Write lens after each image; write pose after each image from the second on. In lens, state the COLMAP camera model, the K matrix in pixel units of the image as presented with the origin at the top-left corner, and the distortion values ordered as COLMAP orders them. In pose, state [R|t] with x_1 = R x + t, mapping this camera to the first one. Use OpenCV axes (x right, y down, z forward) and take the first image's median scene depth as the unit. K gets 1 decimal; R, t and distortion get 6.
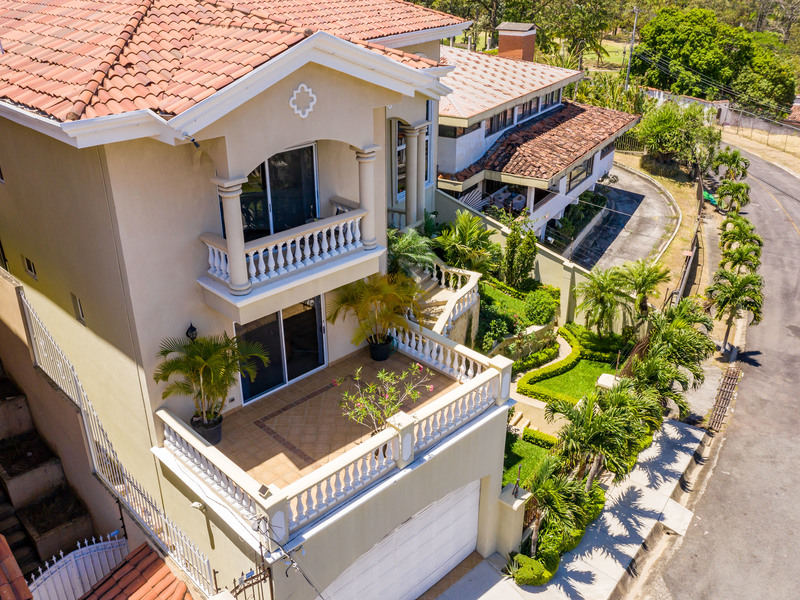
lens RADIAL K [[719.2, 0, 416.9], [0, 719.2, 299.2], [0, 0, 1]] dist [-0.009263, 0.000992]
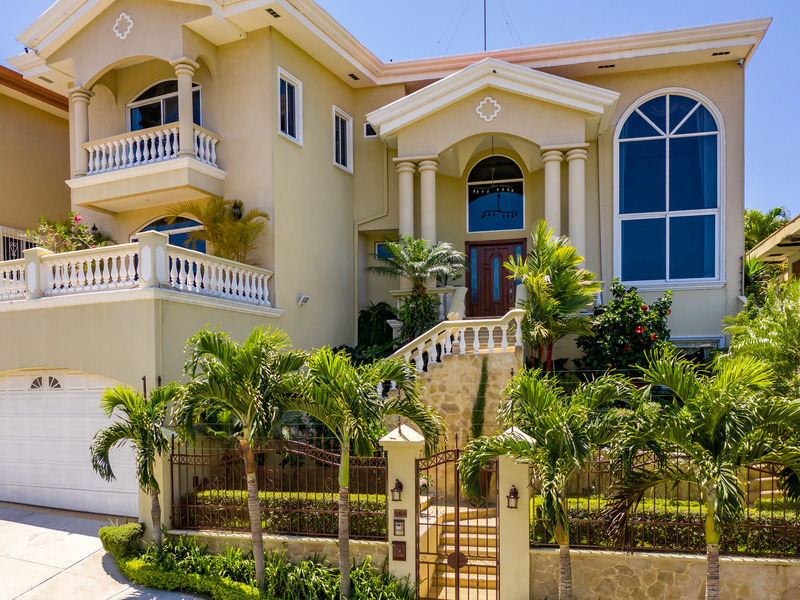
lens RADIAL K [[756.1, 0, 368.4], [0, 756.1, 442.8], [0, 0, 1]] dist [-0.008283, -0.007849]
pose [[0.304737, 0.017517, -0.952275, 1.173259], [-0.405735, 0.906959, -0.113156, 0.349296], [0.861692, 0.420855, 0.283491, 1.192978]]
